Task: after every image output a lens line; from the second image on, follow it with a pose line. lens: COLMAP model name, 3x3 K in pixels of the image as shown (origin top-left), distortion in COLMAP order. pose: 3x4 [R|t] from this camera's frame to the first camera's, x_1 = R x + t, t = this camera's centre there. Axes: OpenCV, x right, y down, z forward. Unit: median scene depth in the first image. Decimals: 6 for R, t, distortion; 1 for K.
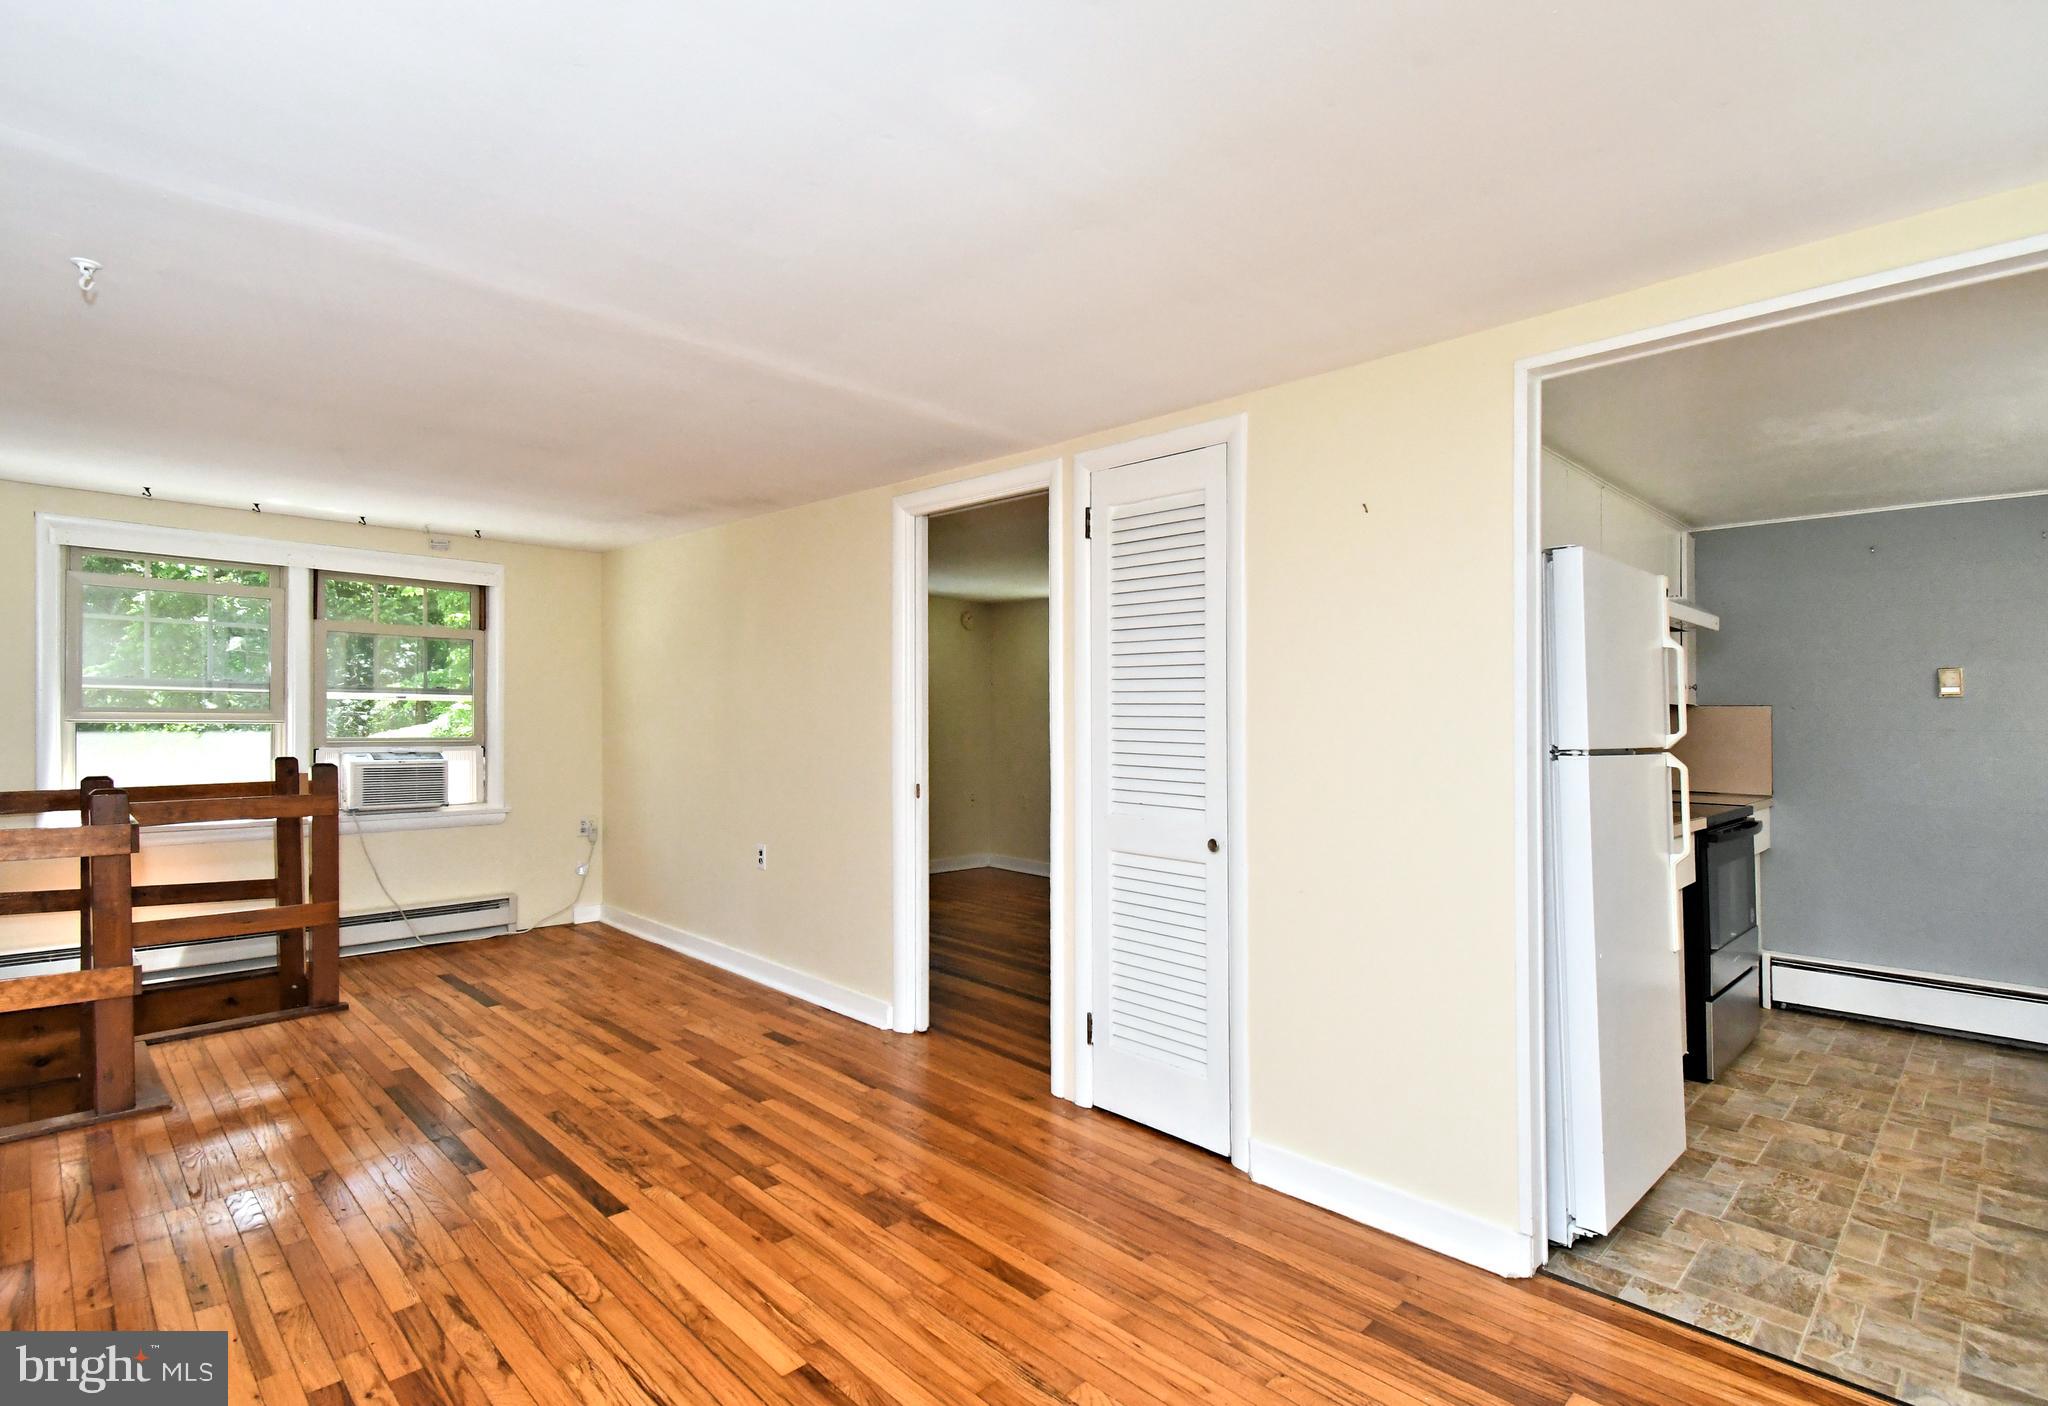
lens RADIAL K [[992.6, 0, 1011.2], [0, 992.6, 719.5], [0, 0, 1]] dist [-0.003723, -0.000625]
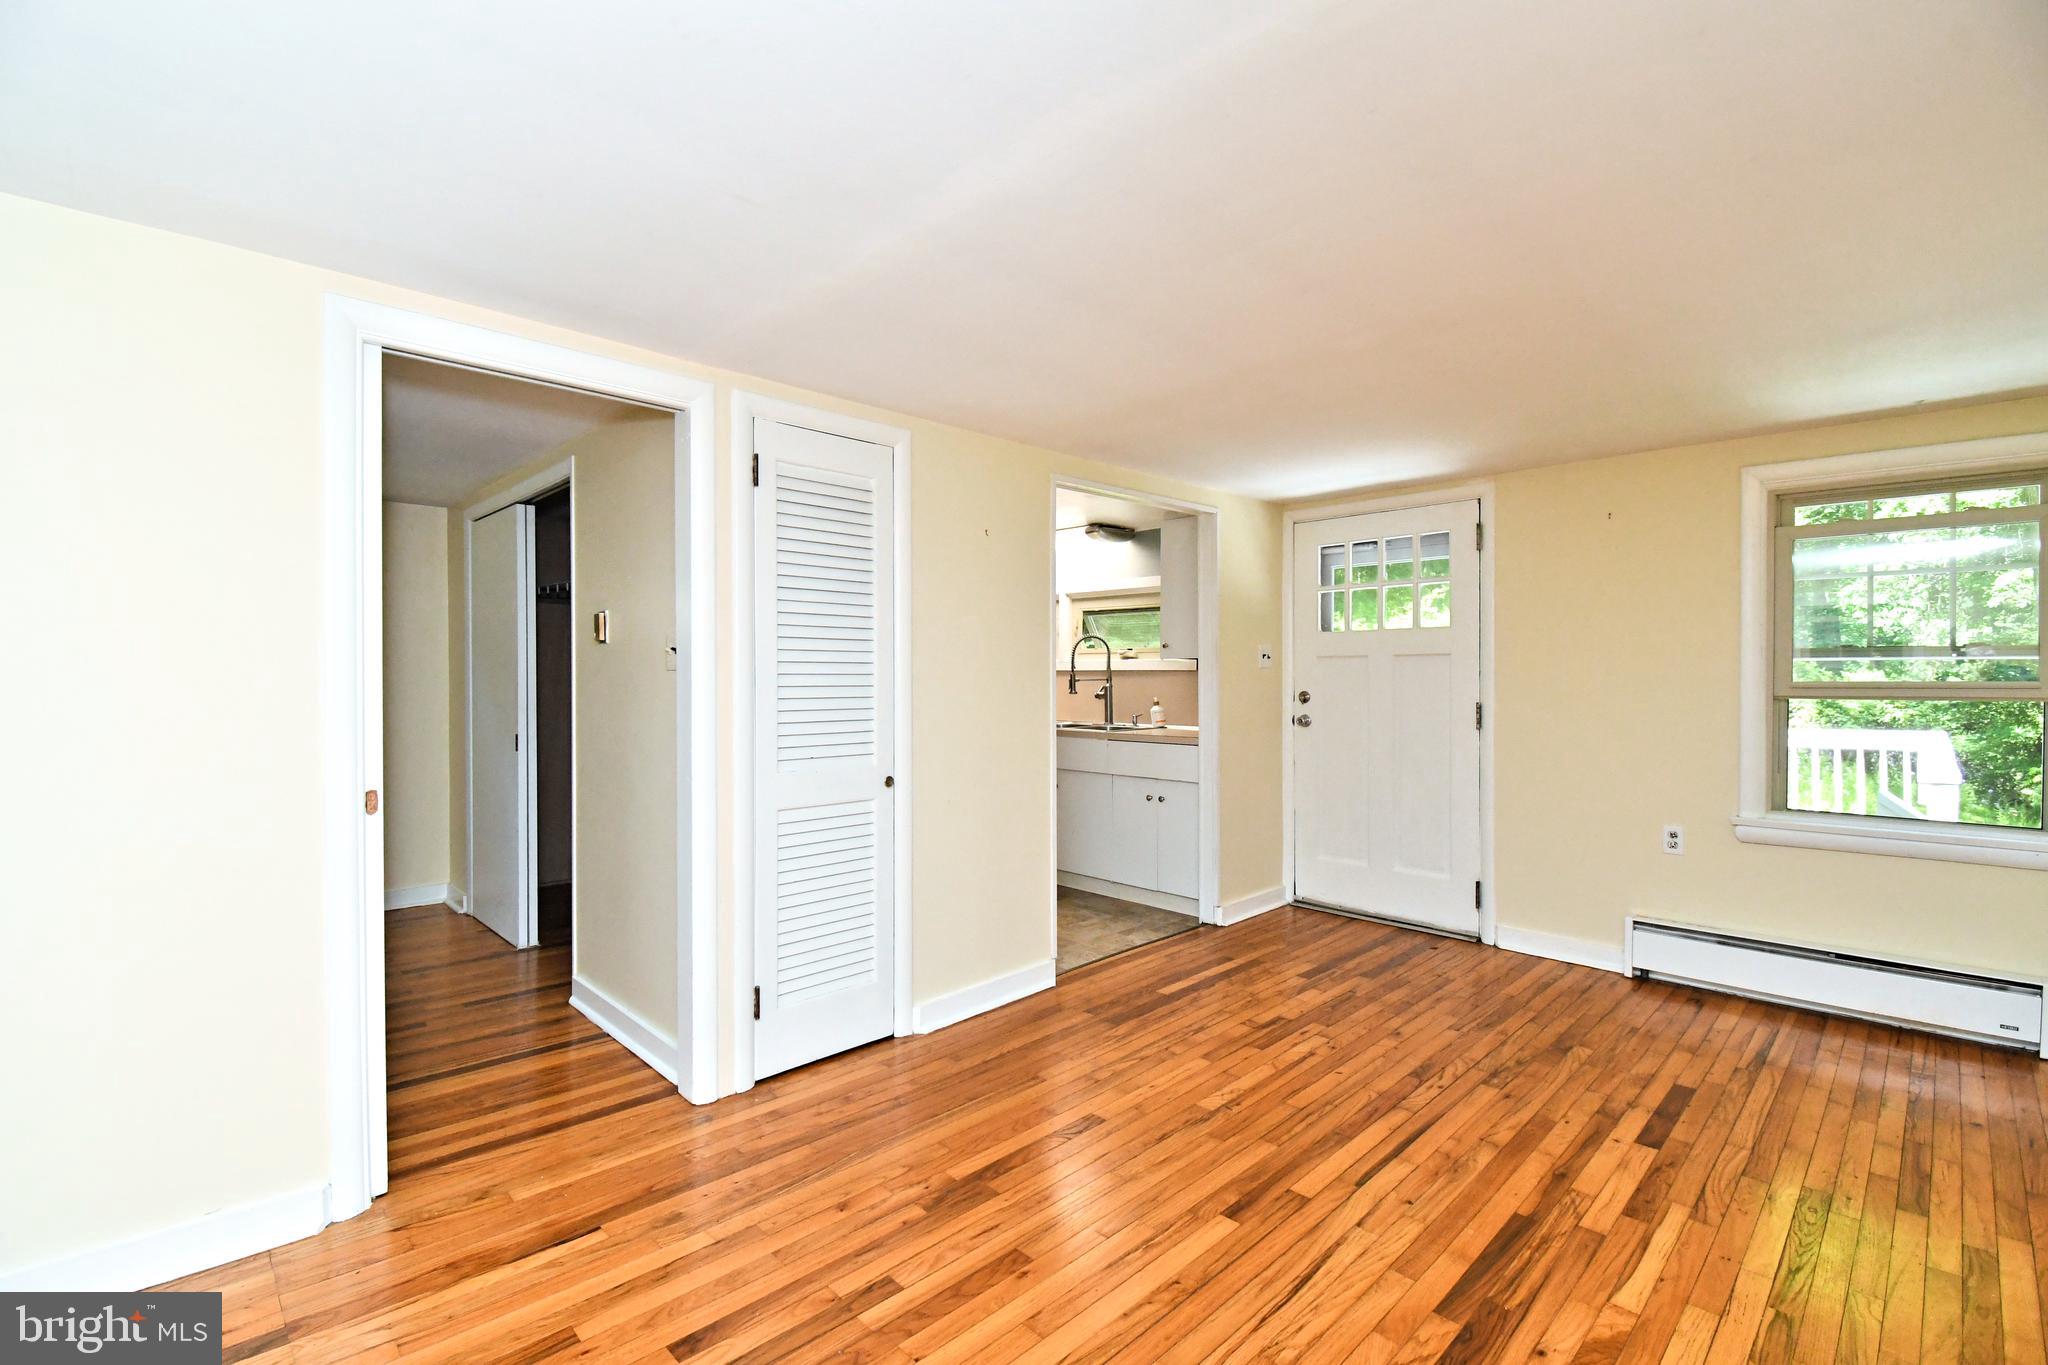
lens RADIAL K [[903.3, 0, 1019.9], [0, 903.3, 669.0], [0, 0, 1]] dist [-0.029622, -0.000870]
pose [[0.030088, -0.027724, 0.999163, -0.759874], [0.014508, 0.999522, 0.027297, -0.027132], [-0.999442, 0.013674, 0.030475, 0.714509]]
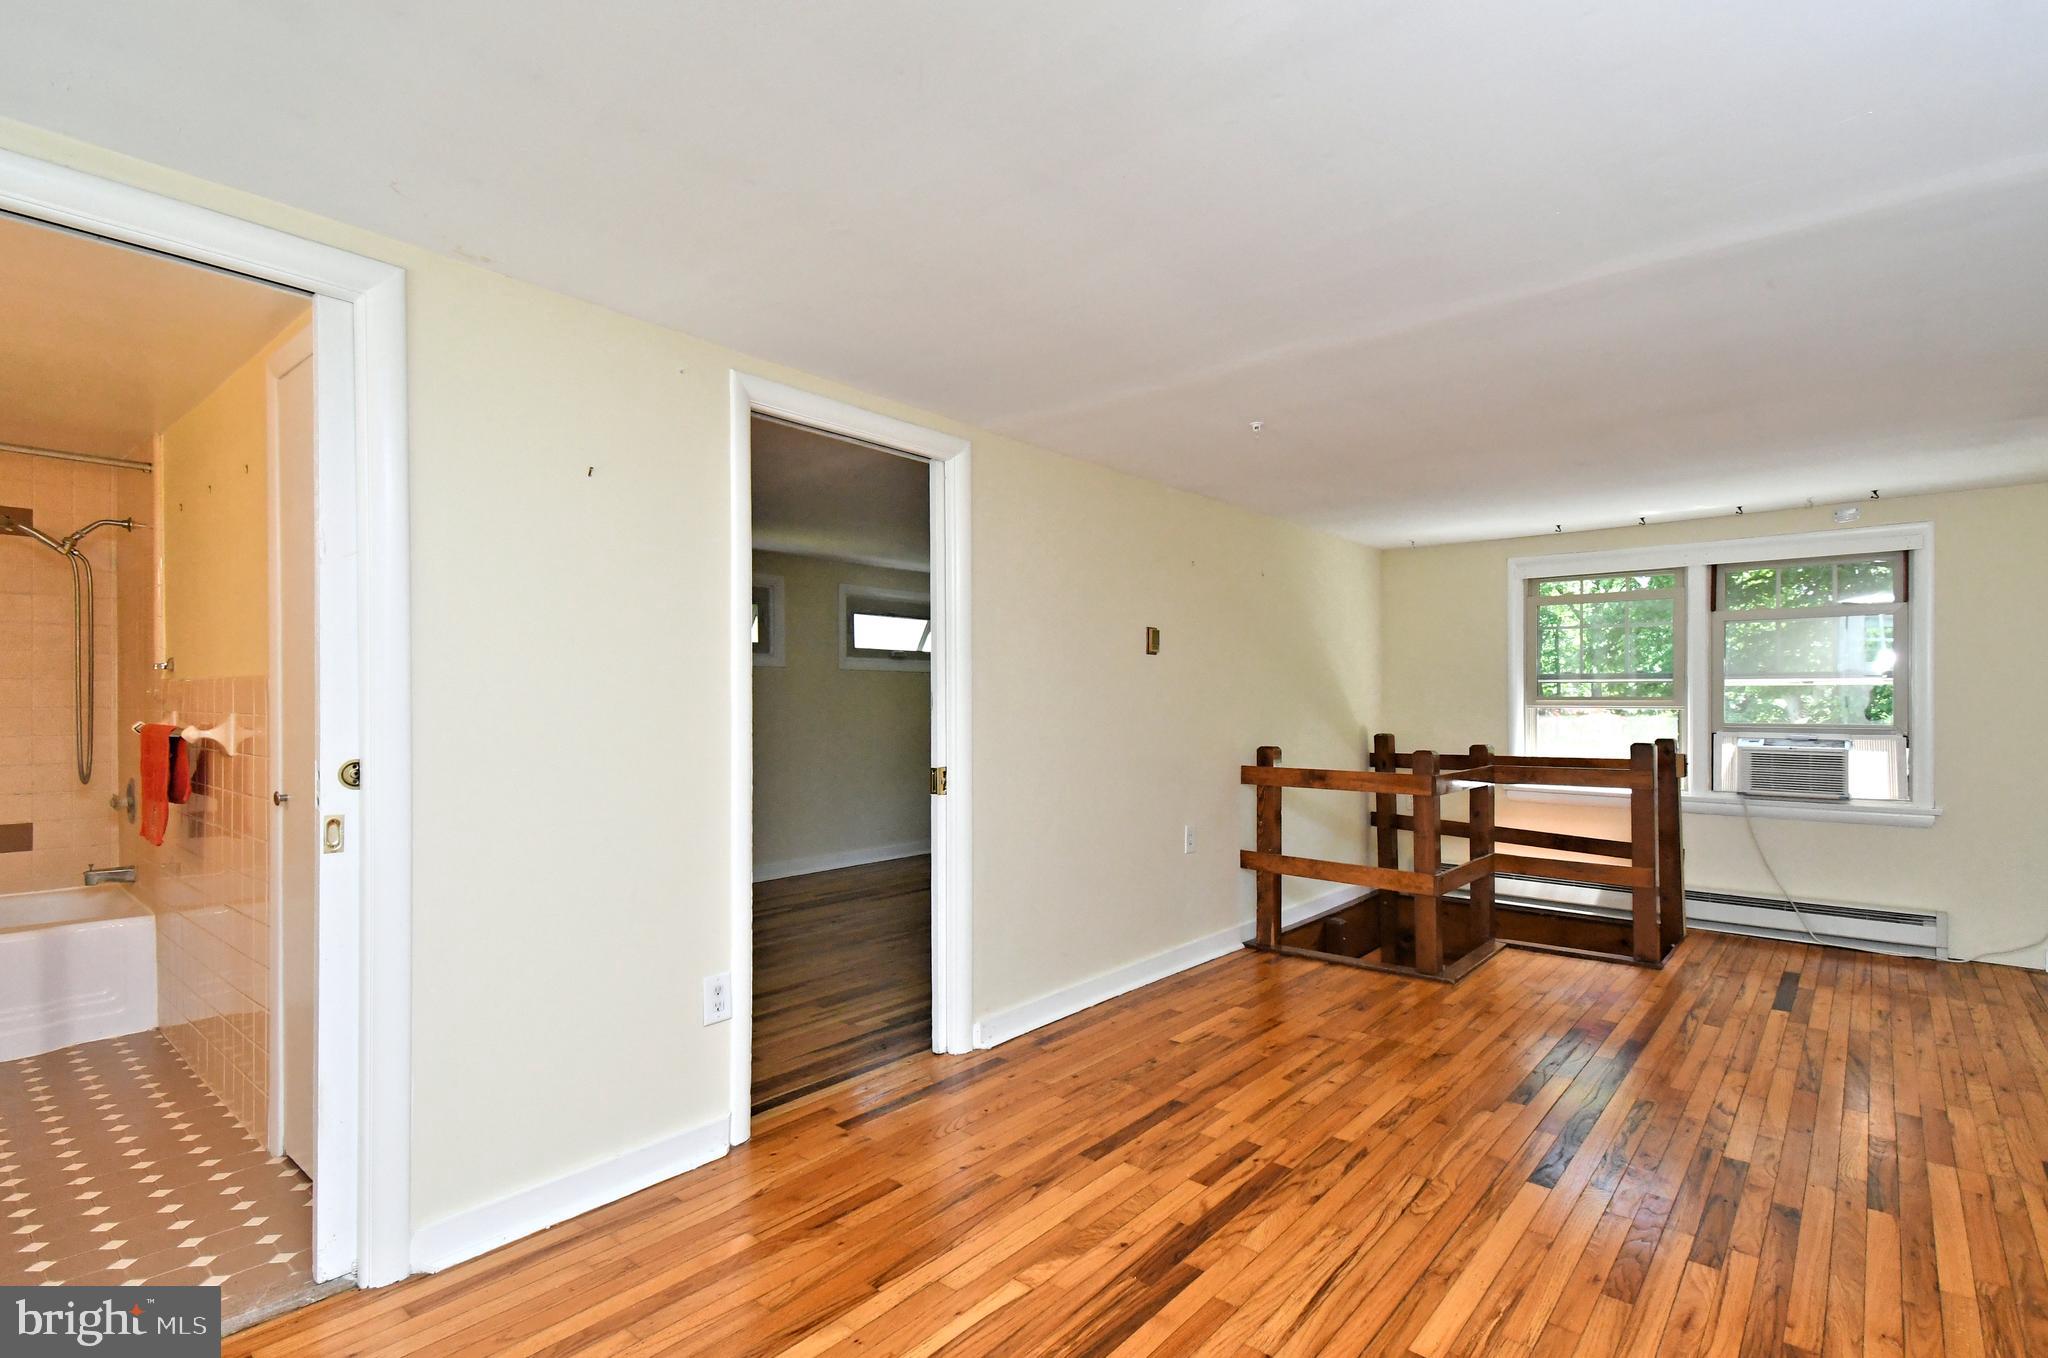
lens RADIAL K [[941.8, 0, 1053.7], [0, 941.8, 718.2], [0, 0, 1]] dist [-0.012509, -0.001273]
pose [[0.073632, 0.005457, -0.997271, 0.389815], [-0.003189, 0.999981, 0.005236, 0.017170], [0.997280, 0.002795, 0.073648, 0.336268]]
